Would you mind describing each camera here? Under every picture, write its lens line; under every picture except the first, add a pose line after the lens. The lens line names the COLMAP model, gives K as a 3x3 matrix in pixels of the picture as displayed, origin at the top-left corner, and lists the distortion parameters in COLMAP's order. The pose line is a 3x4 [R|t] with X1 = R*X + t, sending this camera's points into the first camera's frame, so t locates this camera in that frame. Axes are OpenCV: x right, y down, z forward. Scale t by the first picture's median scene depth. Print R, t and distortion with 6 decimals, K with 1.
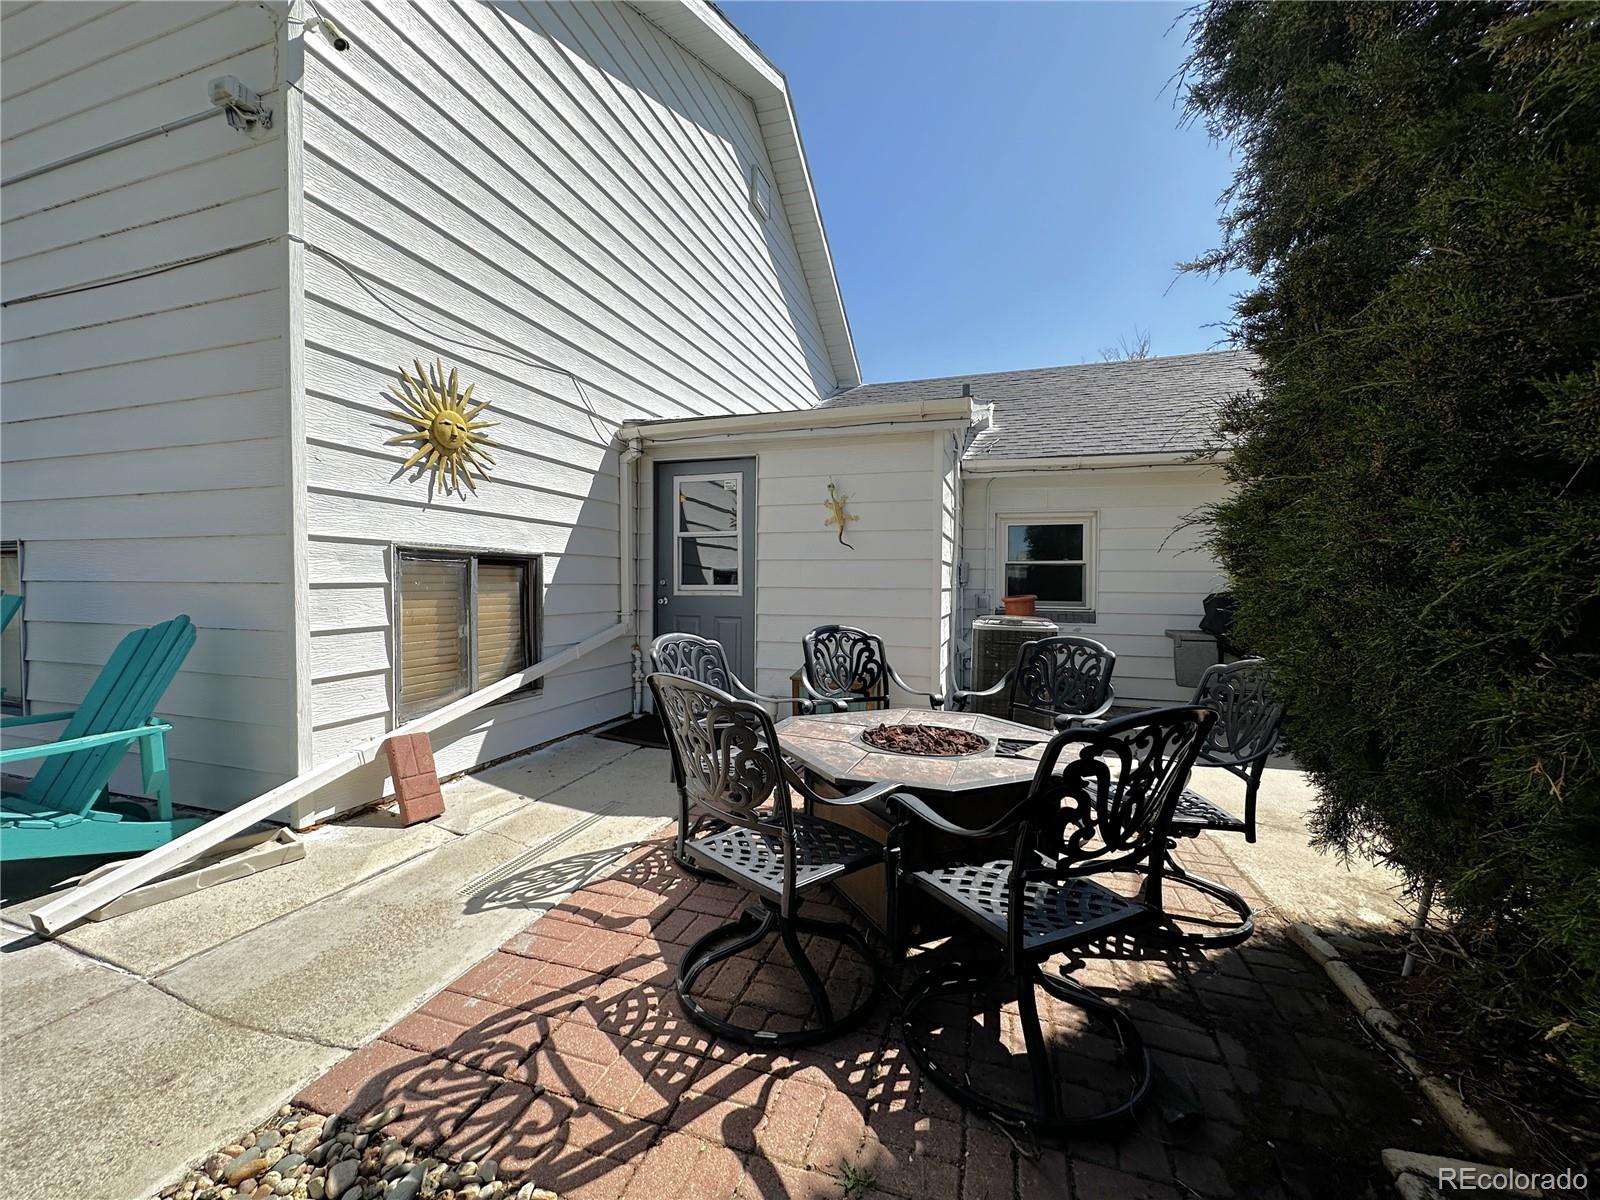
lens RADIAL K [[637.0, 0, 803.9], [0, 637.0, 598.6], [0, 0, 1]] dist [-0.002577, 0.000596]
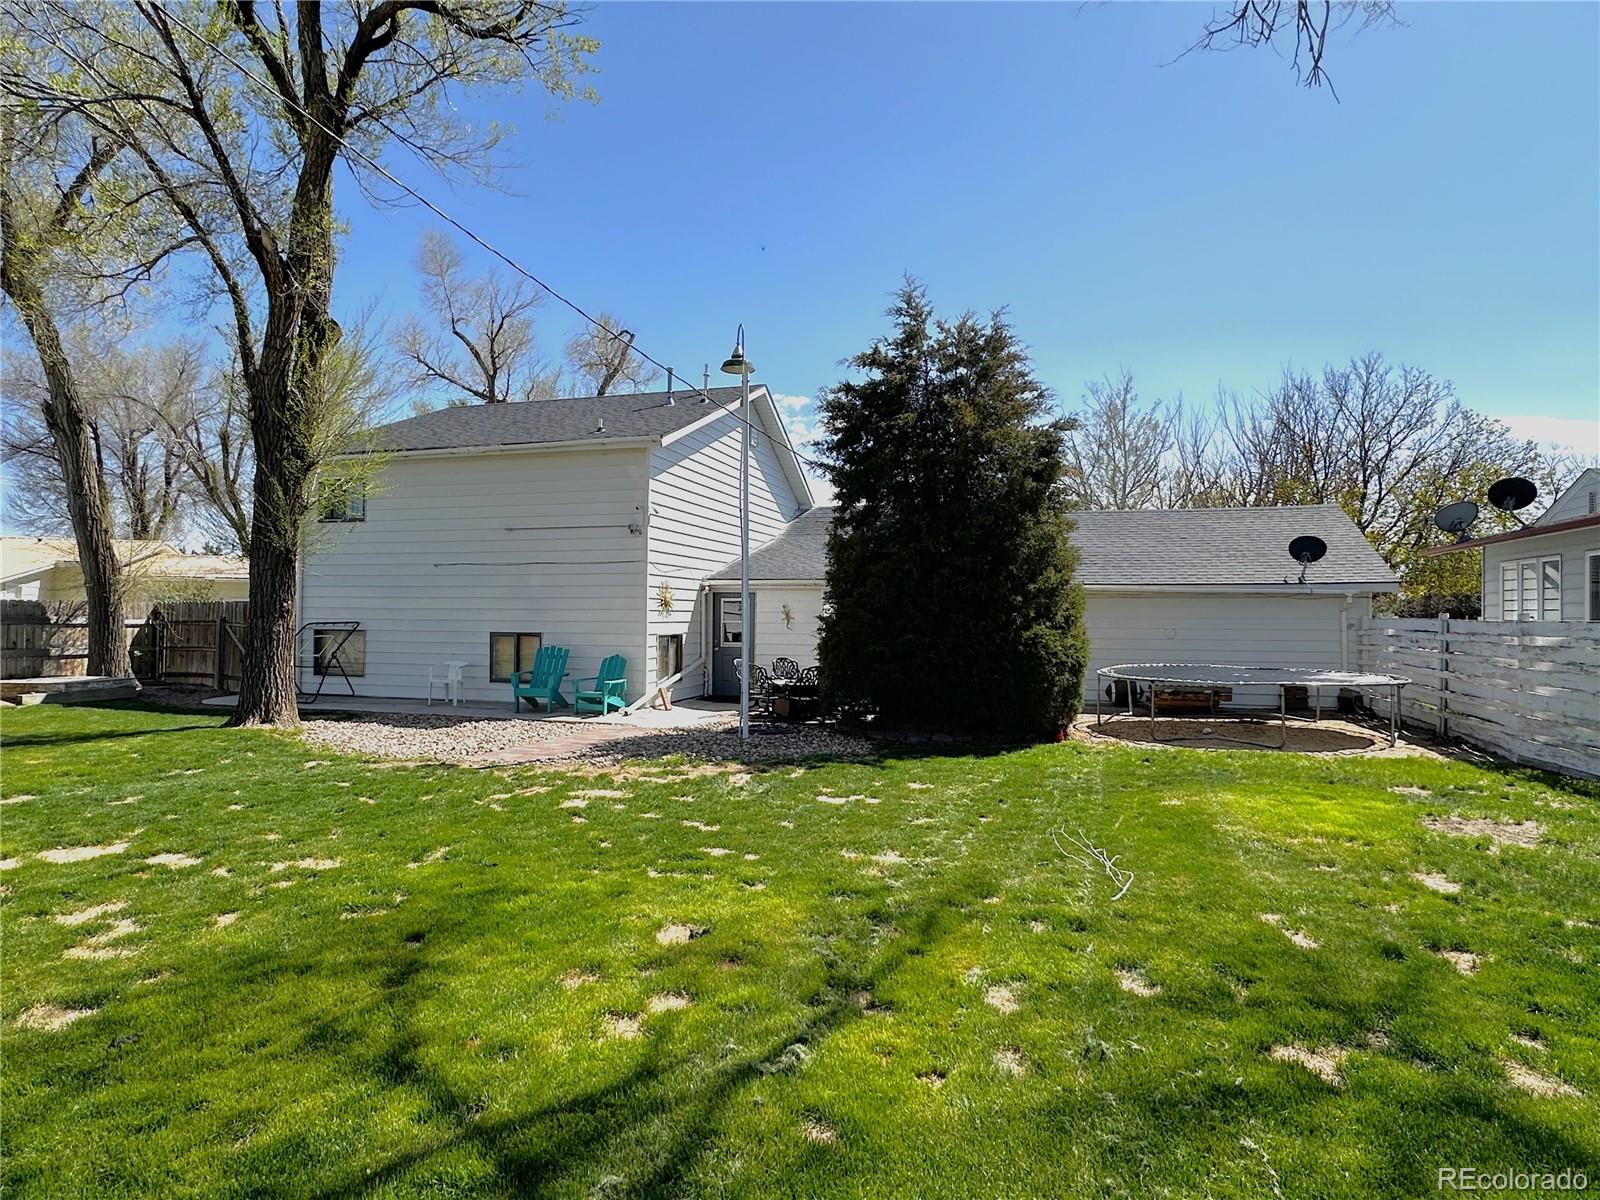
lens RADIAL K [[882.5, 0, 798.4], [0, 882.5, 604.2], [0, 0, 1]] dist [-0.003166, 0.001392]
pose [[0.999650, 0.007558, 0.025364, 0.013113], [-0.006664, 0.999360, -0.035137, -0.082817], [-0.025614, 0.034955, 0.999061, -3.813424]]
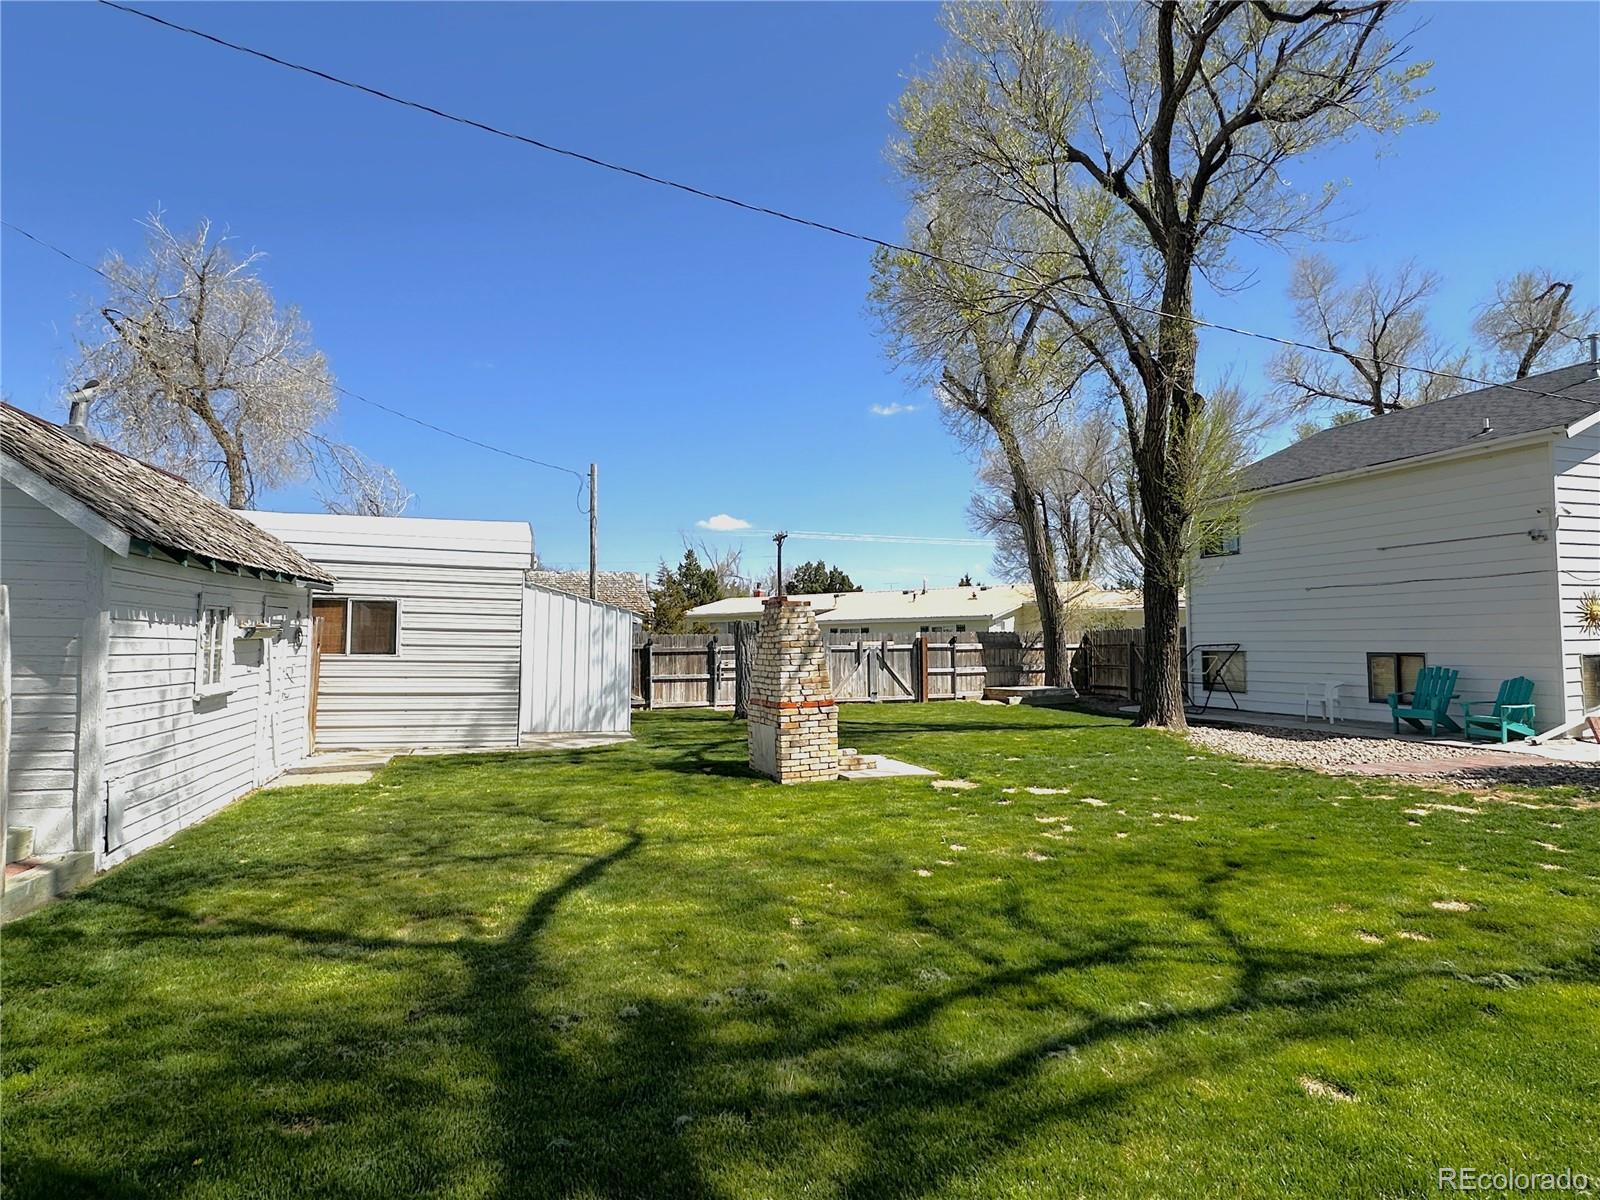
lens RADIAL K [[882.5, 0, 804.2], [0, 882.5, 600.1], [0, 0, 1]] dist [-0.003166, 0.001392]
pose [[0.607218, -0.045488, -0.793232, 0.435971], [-0.002236, 0.998258, -0.058957, -0.082321], [0.794532, 0.037574, 0.606059, -4.361316]]
